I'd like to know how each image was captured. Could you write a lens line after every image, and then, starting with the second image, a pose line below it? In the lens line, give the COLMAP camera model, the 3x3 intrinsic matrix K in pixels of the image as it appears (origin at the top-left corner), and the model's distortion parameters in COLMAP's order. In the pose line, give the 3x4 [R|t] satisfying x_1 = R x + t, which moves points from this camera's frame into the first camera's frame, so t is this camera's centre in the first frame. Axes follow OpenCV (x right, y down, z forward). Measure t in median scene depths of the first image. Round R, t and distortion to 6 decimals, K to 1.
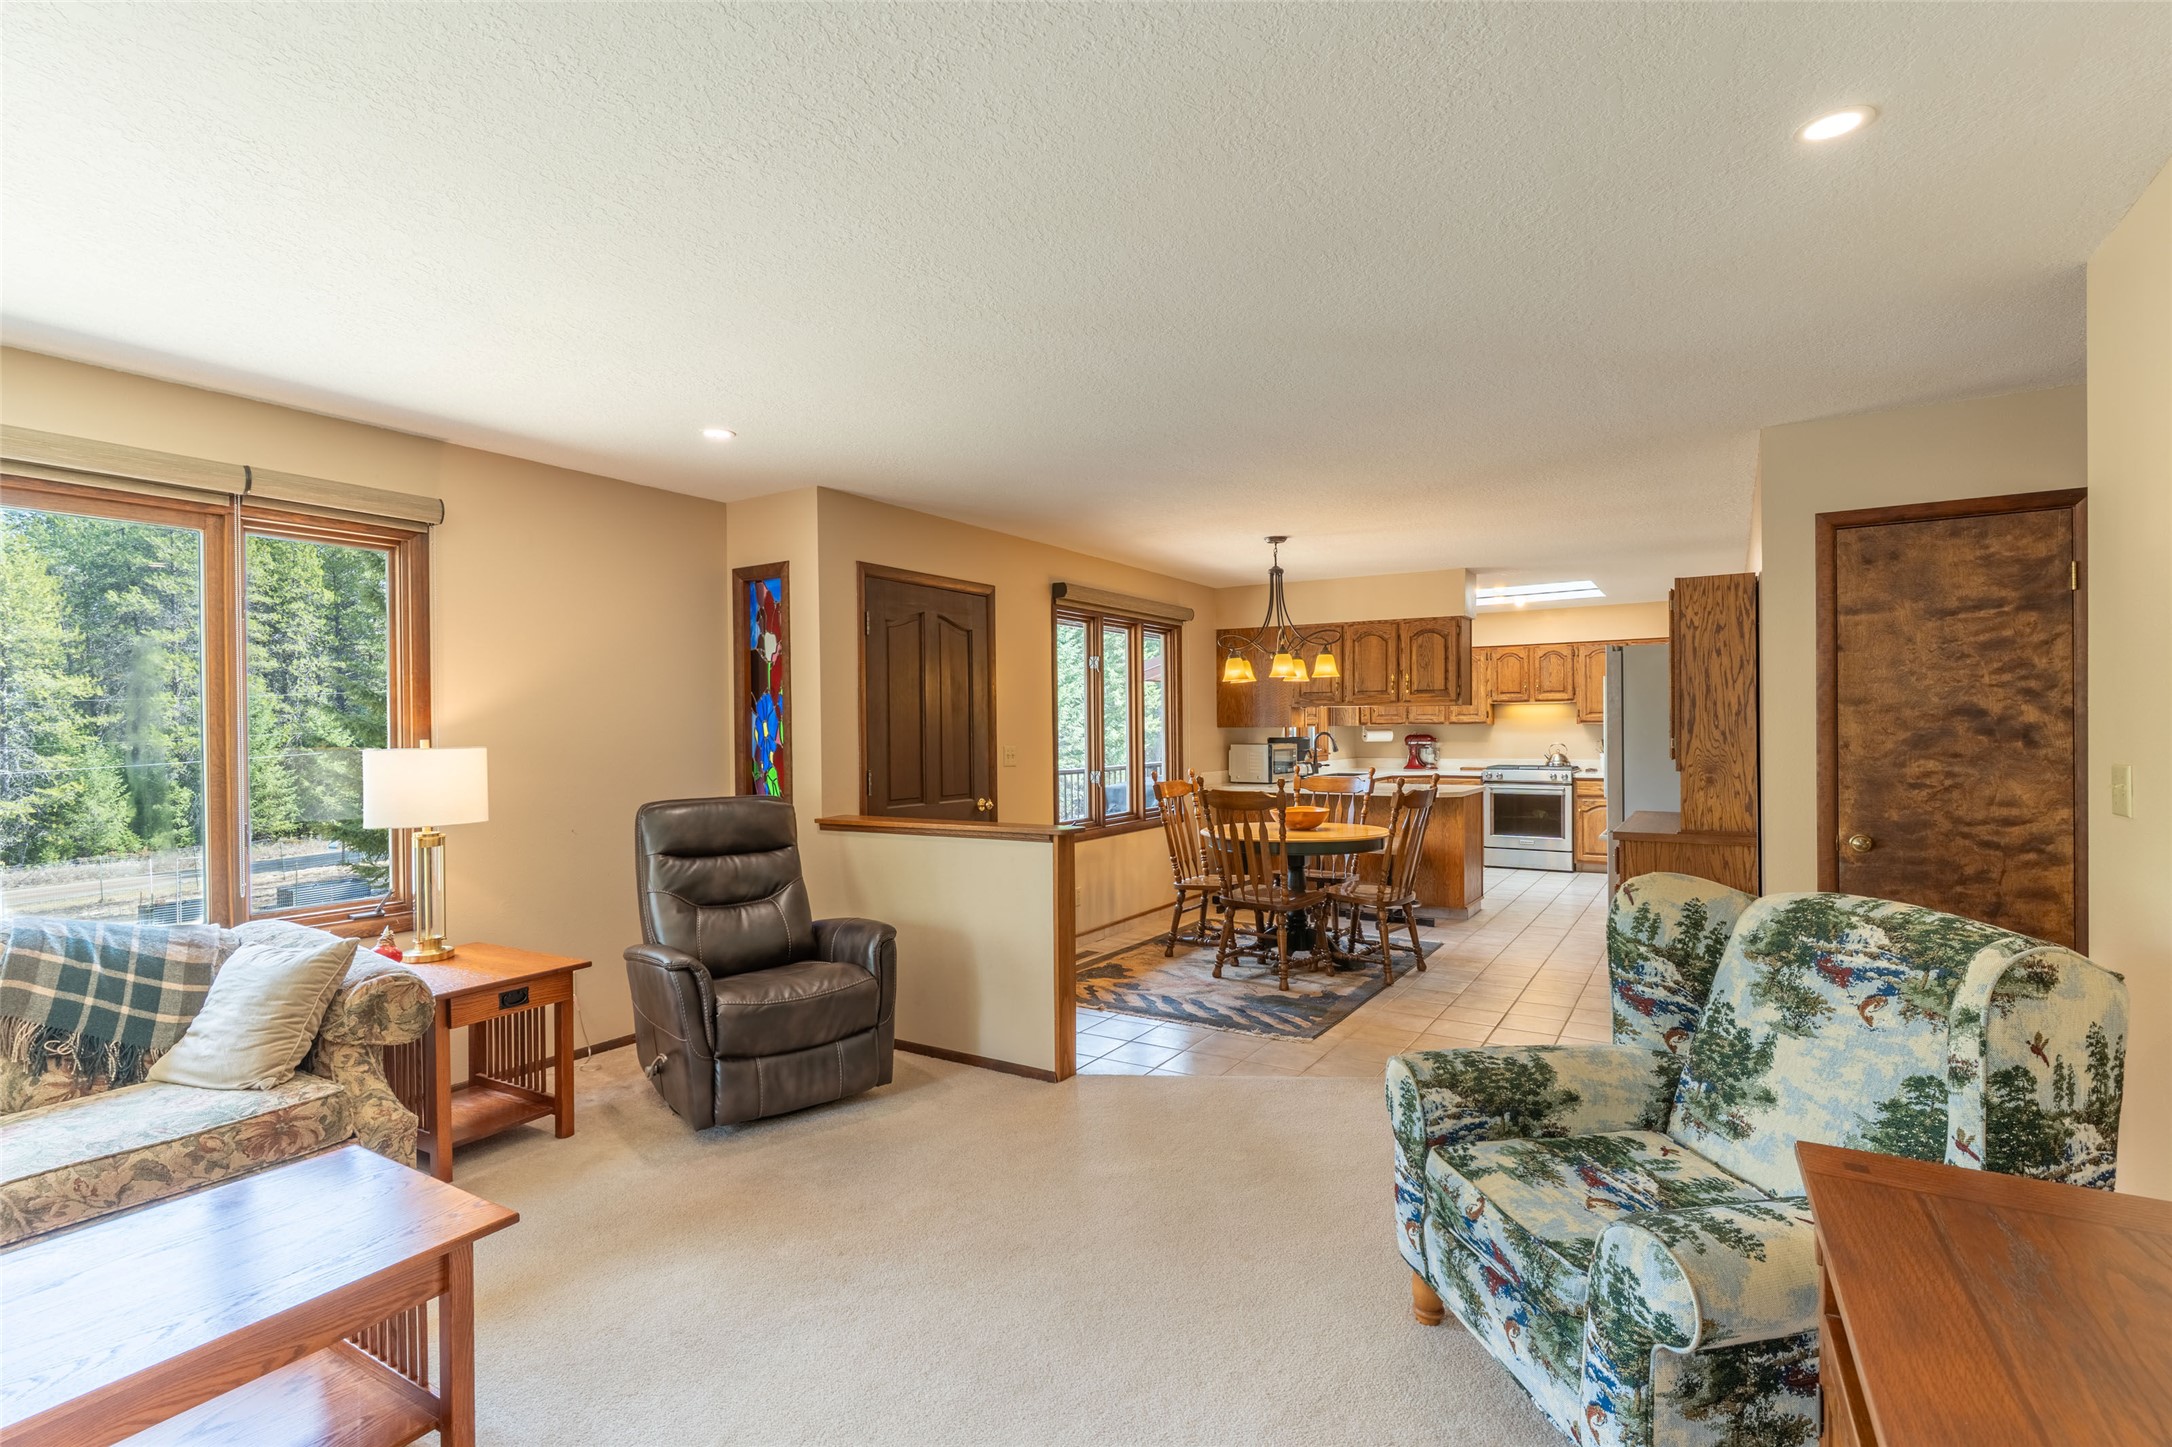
lens RADIAL K [[1029.7, 0, 1076.9], [0, 1029.7, 727.8], [0, 0, 1]] dist [0.002396, 0.000700]
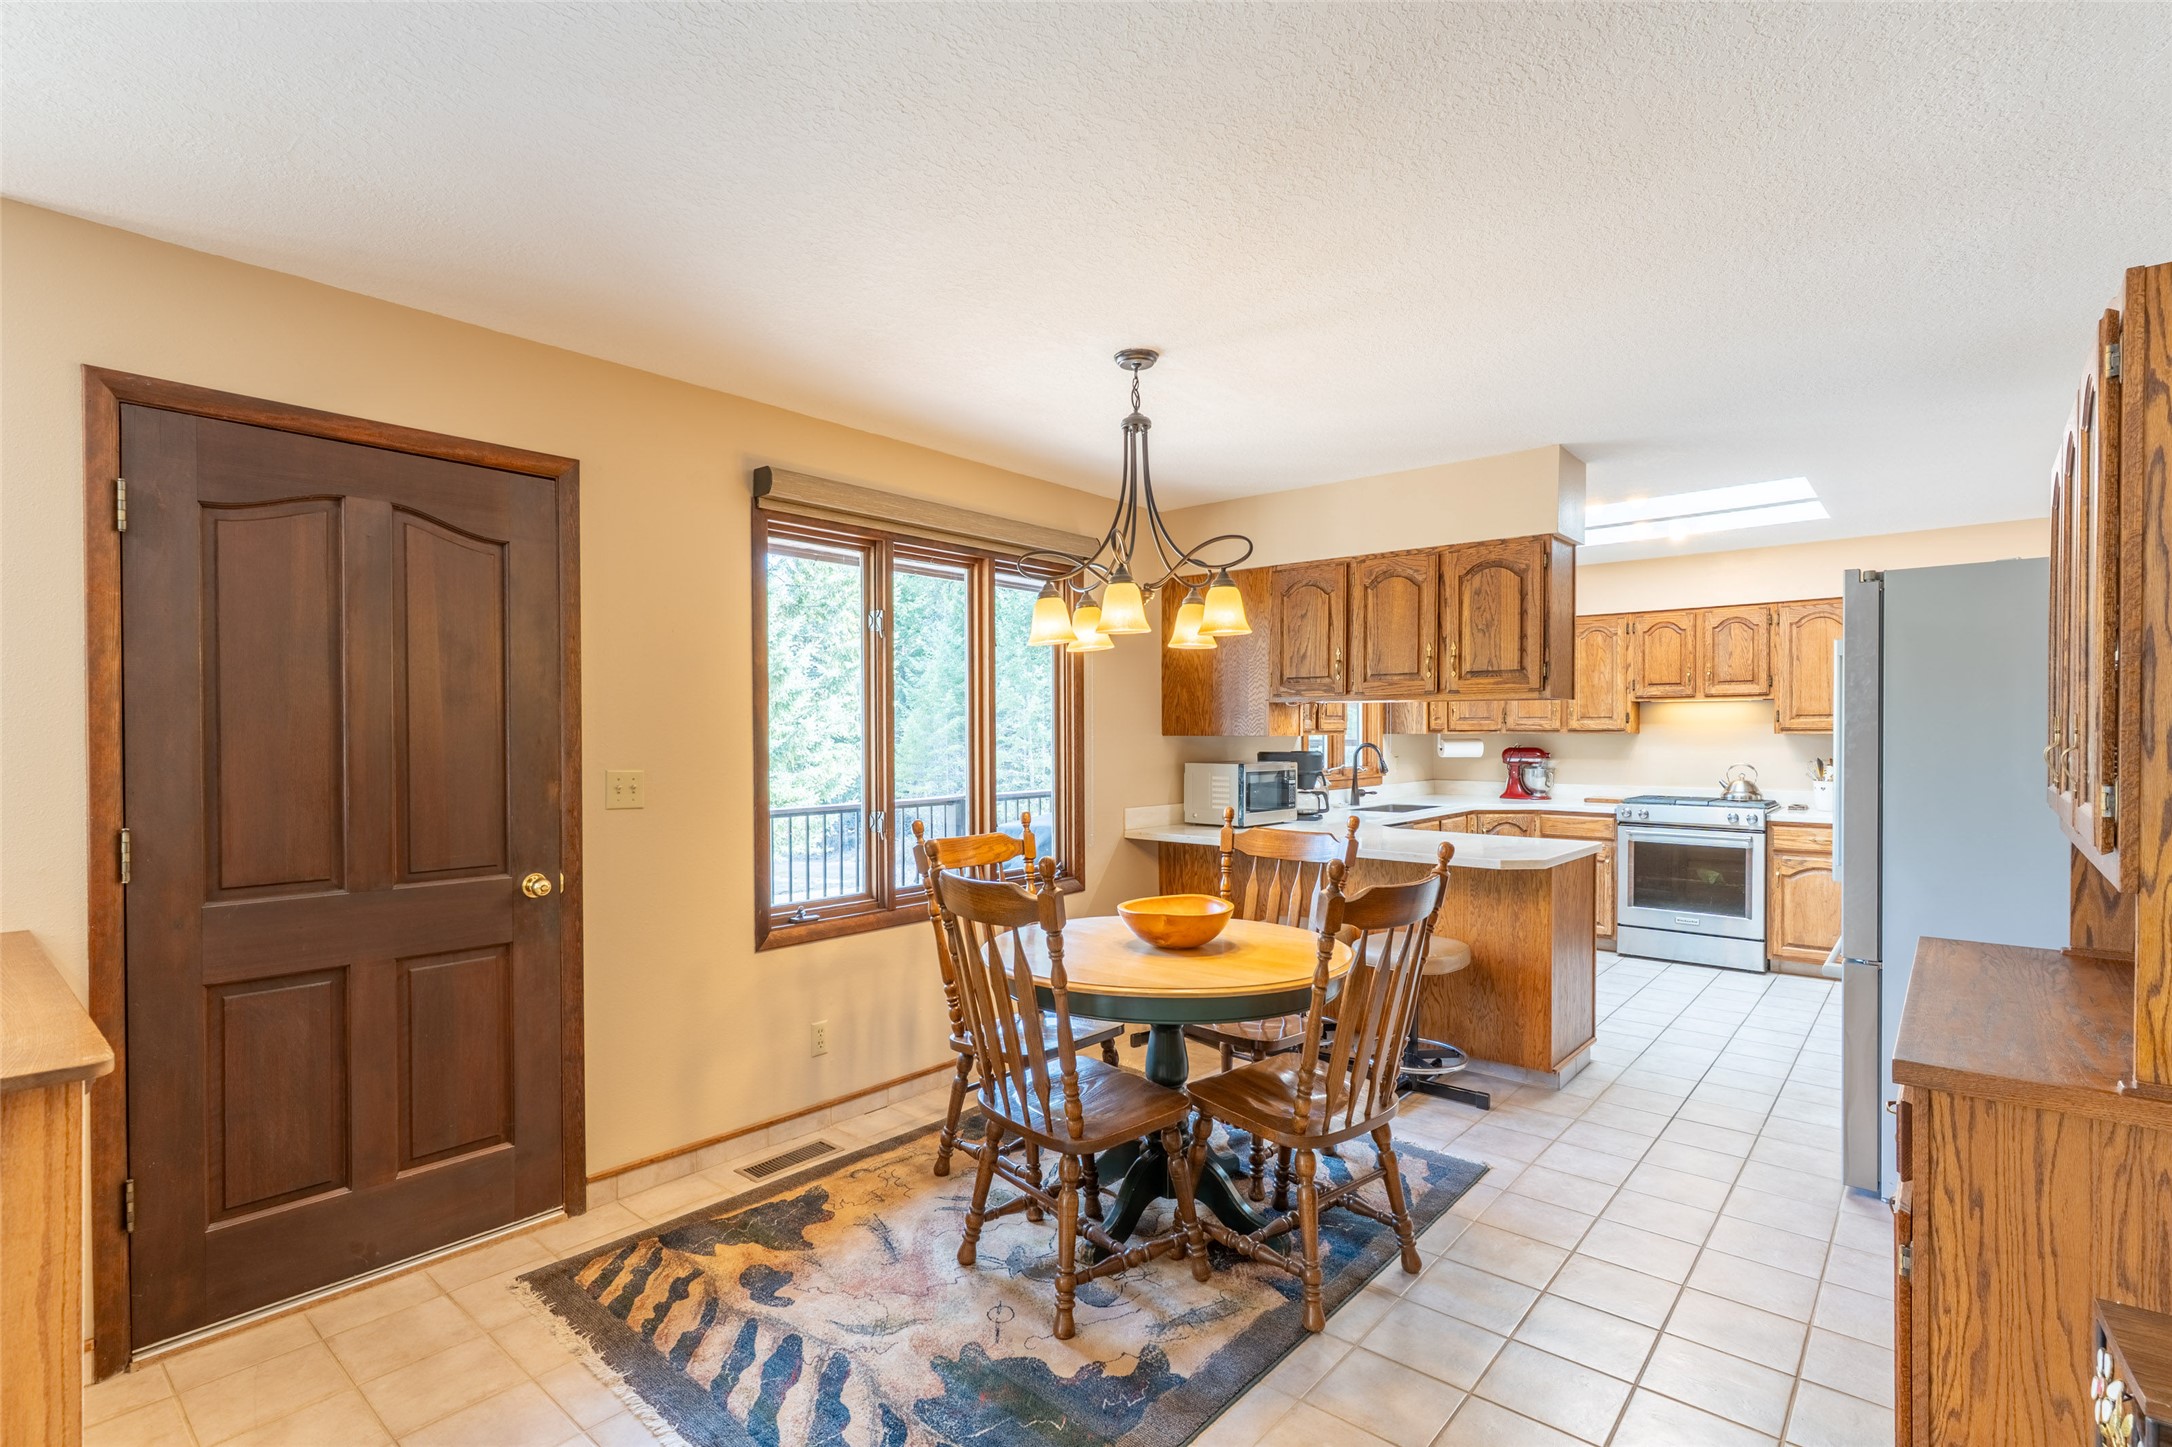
lens RADIAL K [[1056.8, 0, 1103.0], [0, 1056.8, 741.9], [0, 0, 1]] dist [0.001443, 0.000750]
pose [[0.993685, 0.008004, -0.111922, 0.271263], [-0.006896, 0.999923, 0.010276, -0.004417], [0.111995, -0.009439, 0.993664, 0.564042]]
